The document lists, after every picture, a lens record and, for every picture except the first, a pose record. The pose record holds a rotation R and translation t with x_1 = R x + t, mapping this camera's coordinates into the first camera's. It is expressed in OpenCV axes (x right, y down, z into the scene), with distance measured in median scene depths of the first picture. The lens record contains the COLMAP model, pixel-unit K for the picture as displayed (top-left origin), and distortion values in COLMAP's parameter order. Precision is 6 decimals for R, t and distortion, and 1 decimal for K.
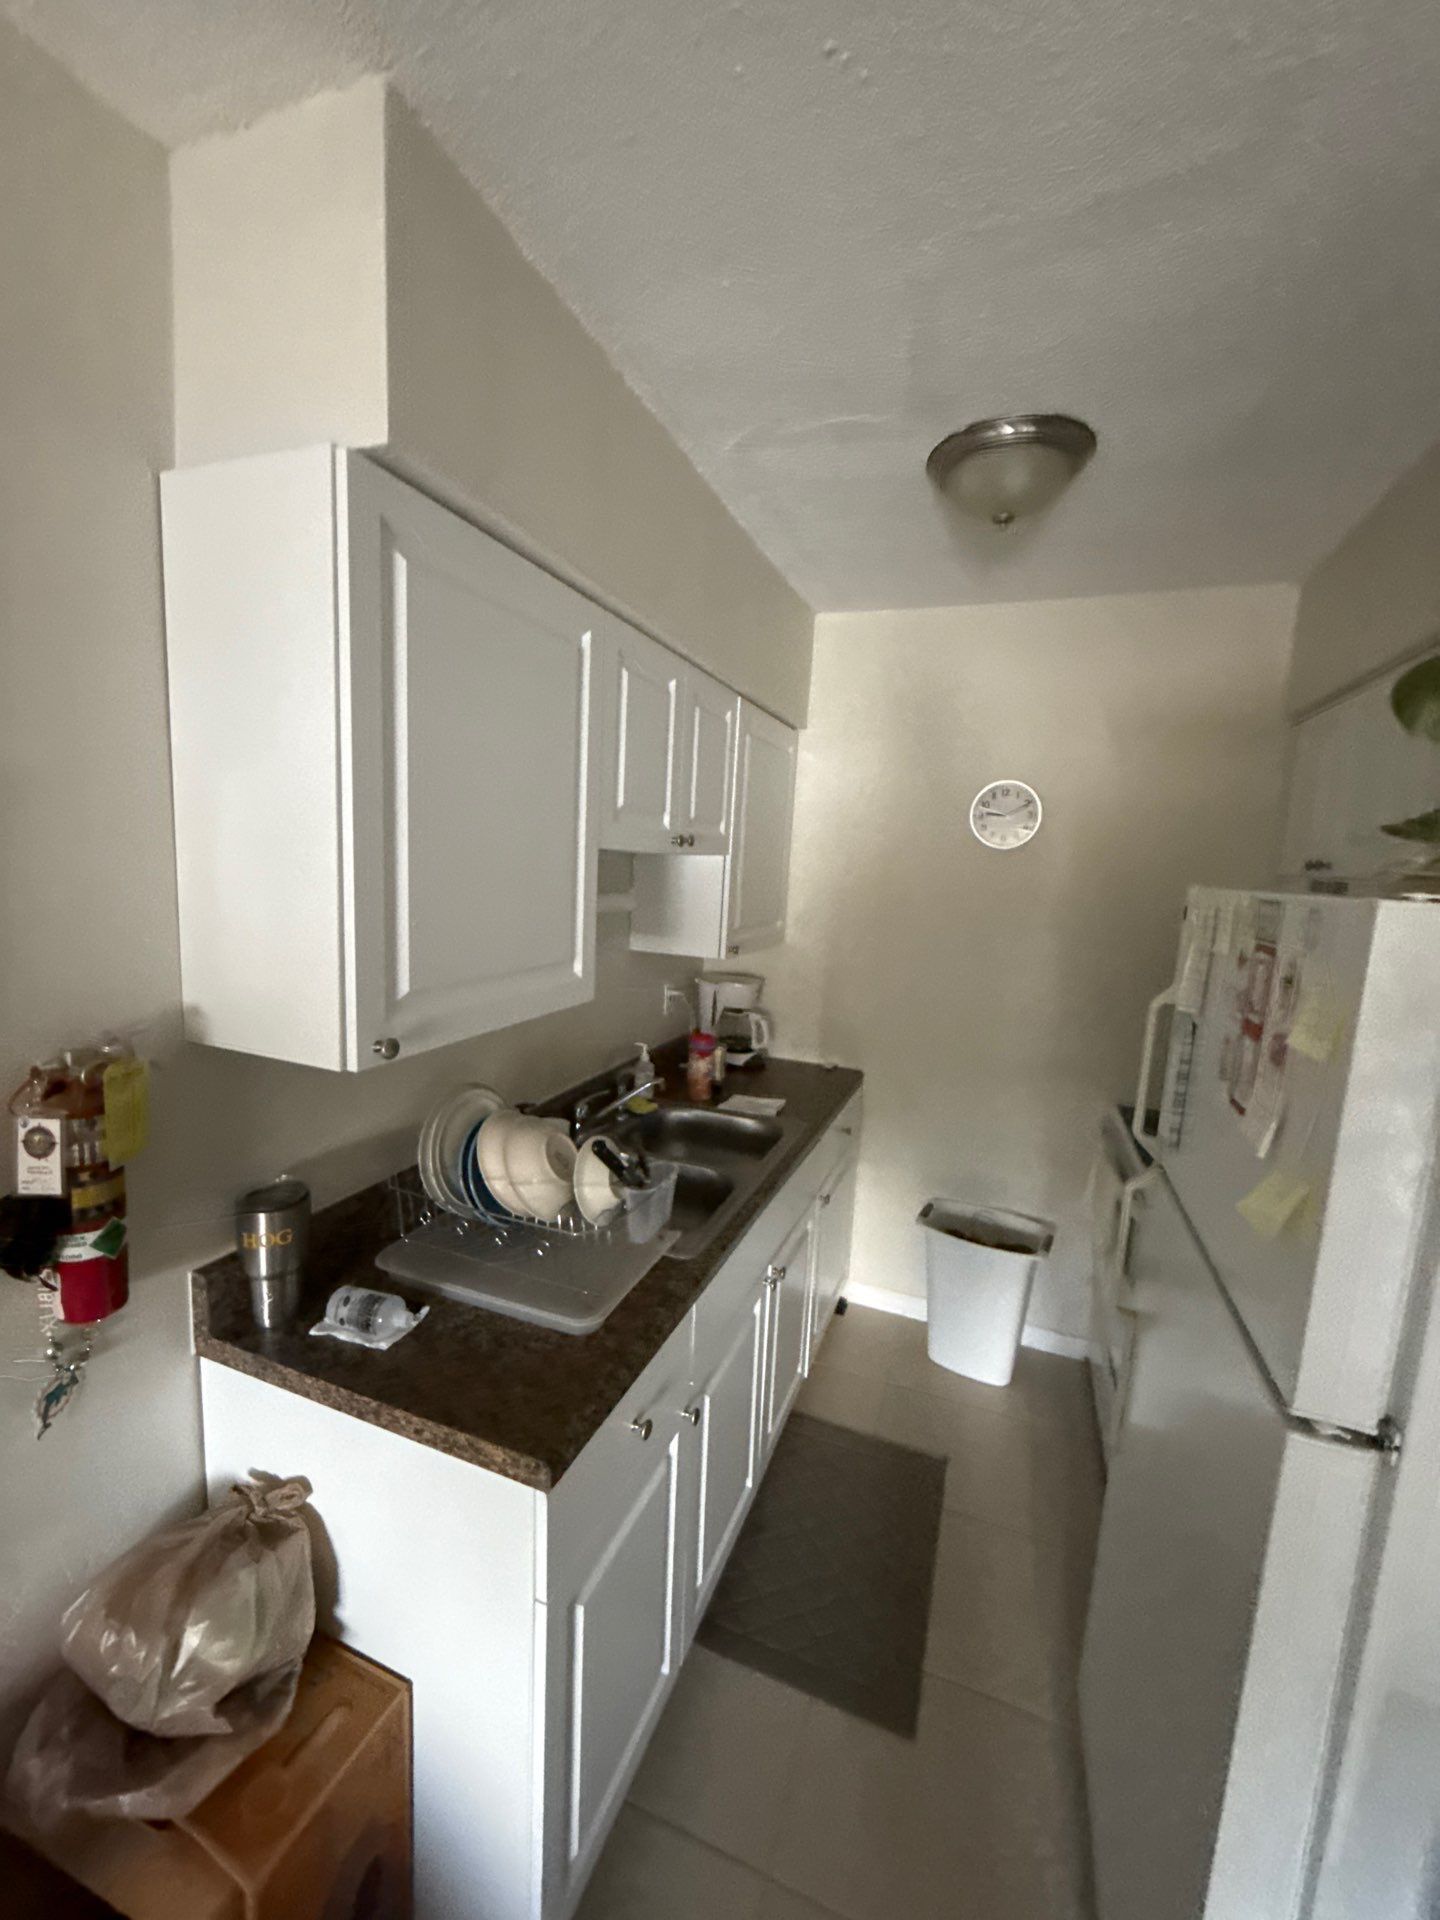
lens RADIAL K [[763.3, 0, 719.2], [0, 763.3, 963.8], [0, 0, 1]] dist [0.001021, 0.000136]
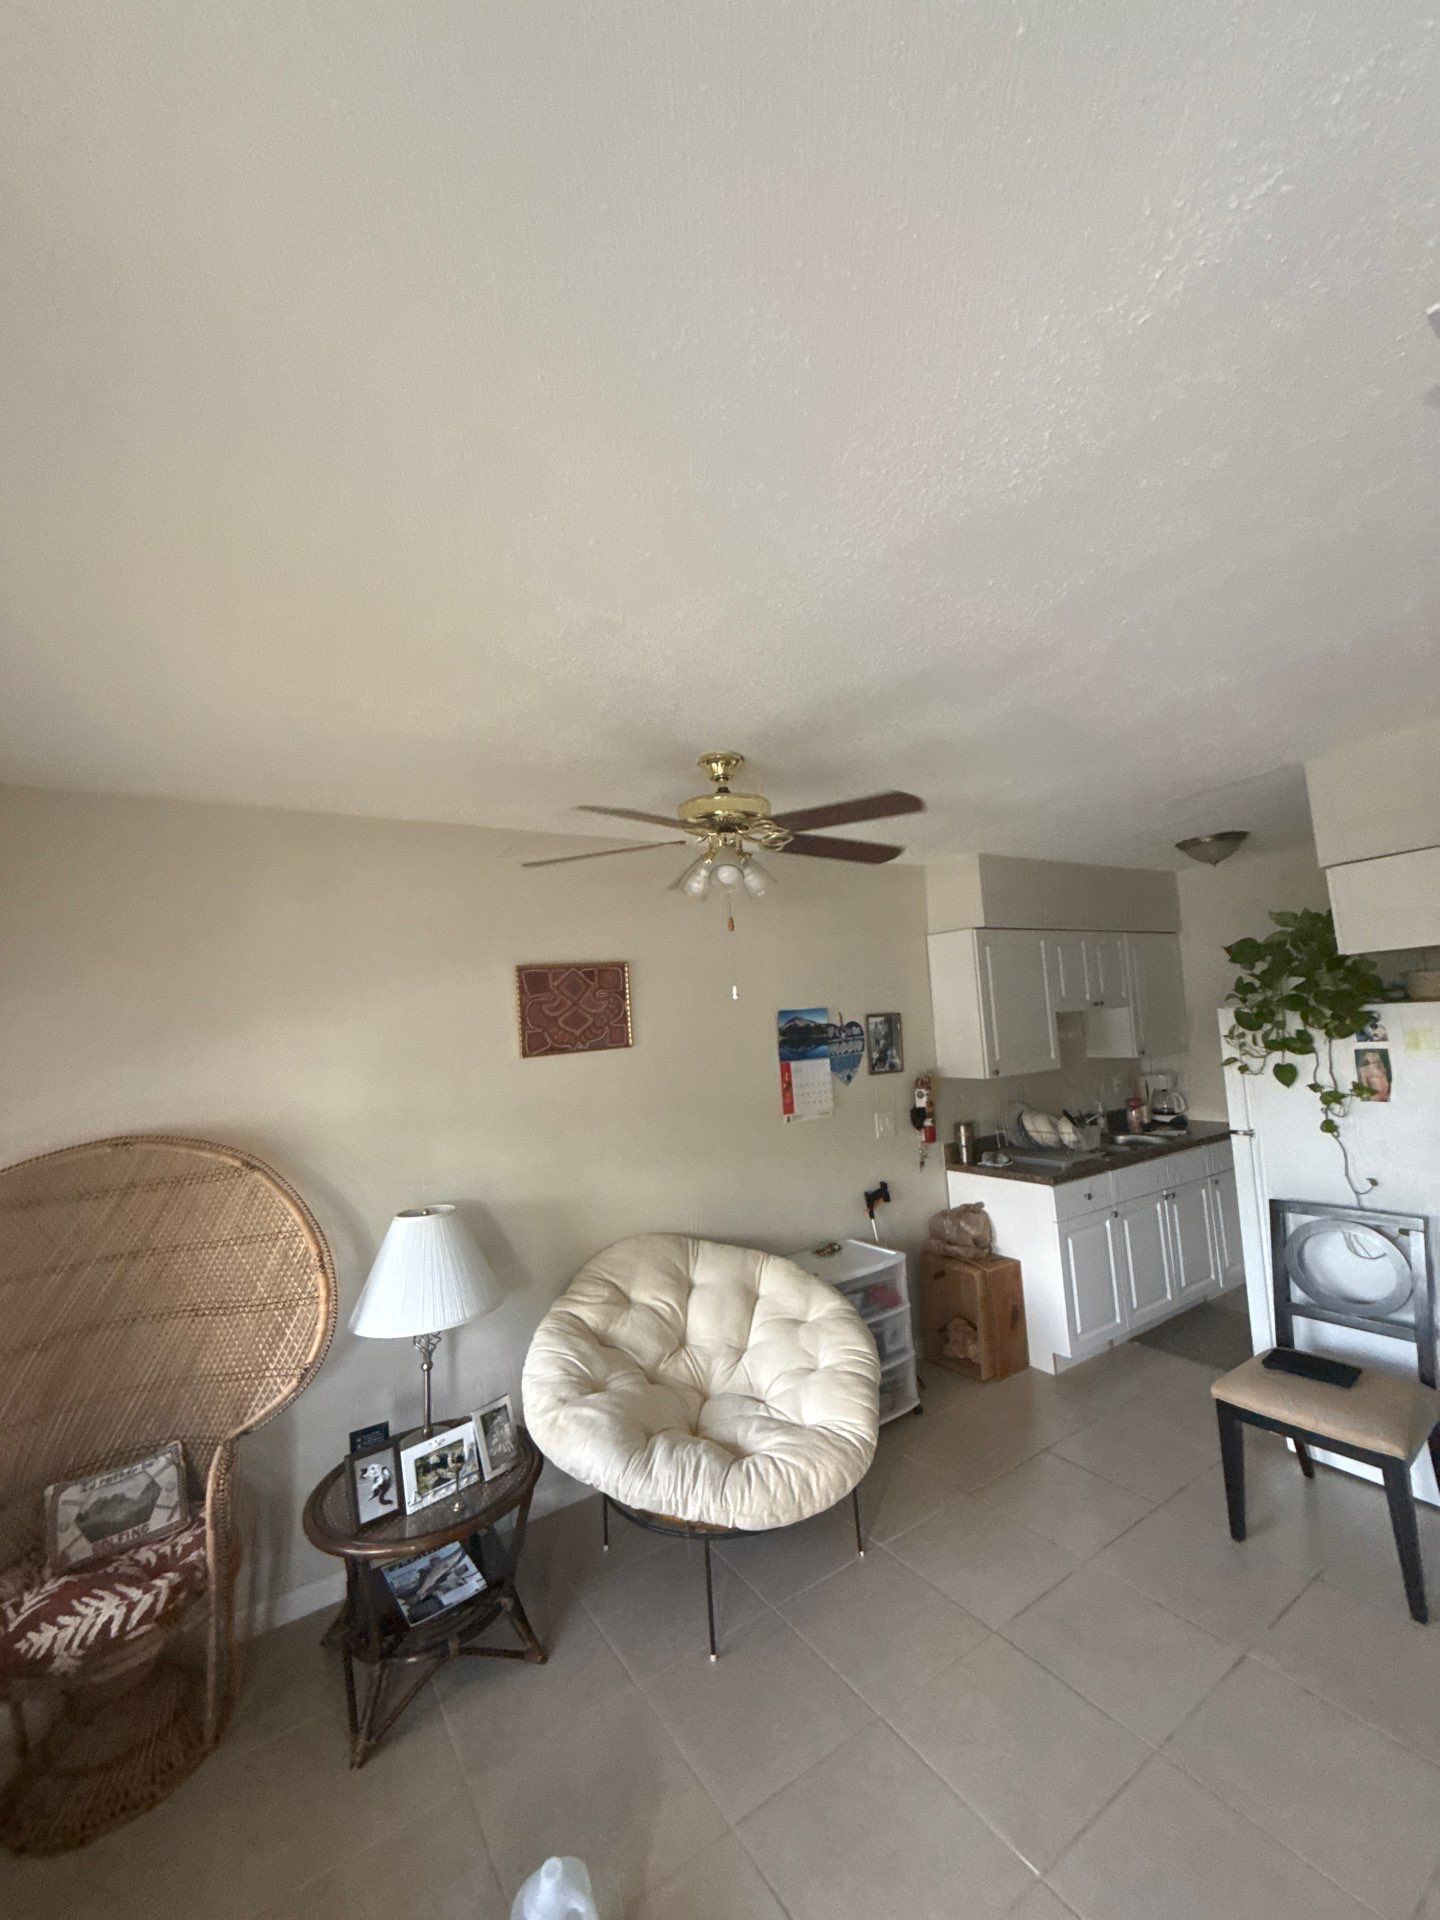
lens RADIAL K [[763.3, 0, 719.2], [0, 763.3, 963.8], [0, 0, 1]] dist [0.001021, 0.000136]
pose [[0.794710, -0.147185, -0.588874, 0.464596], [0.014630, 0.974518, -0.223831, 0.242799], [0.606814, 0.169265, 0.776612, -1.696873]]
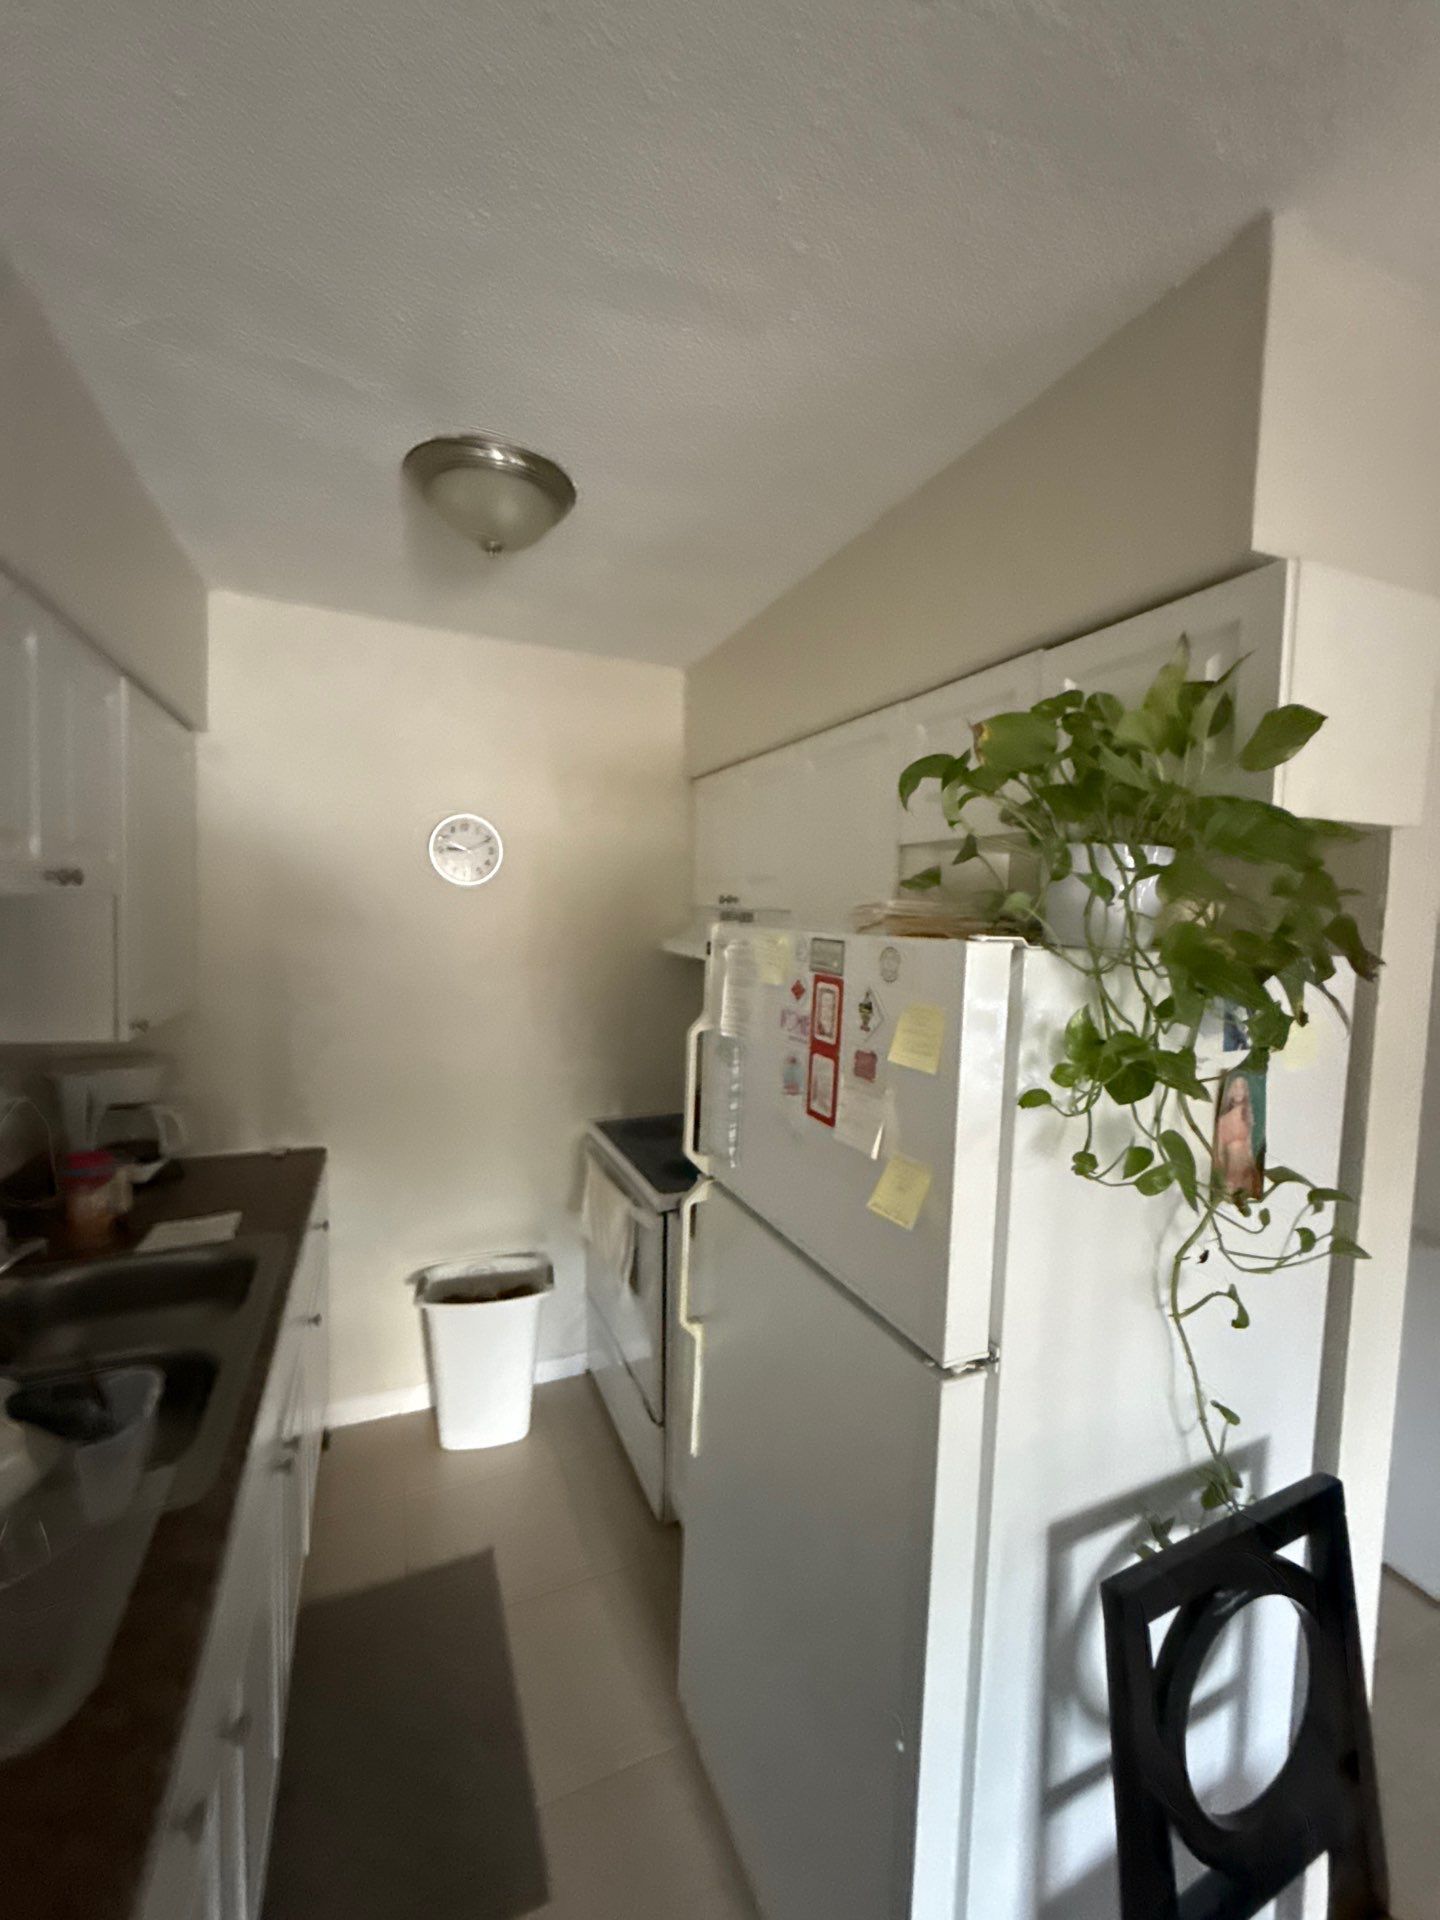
lens RADIAL K [[763.3, 0, 719.2], [0, 763.3, 963.8], [0, 0, 1]] dist [0.001021, 0.000136]
pose [[0.713951, -0.072176, 0.696466, -0.113287], [0.097921, 0.995190, 0.002753, -0.031765], [-0.693315, 0.066233, 0.717584, 0.130898]]
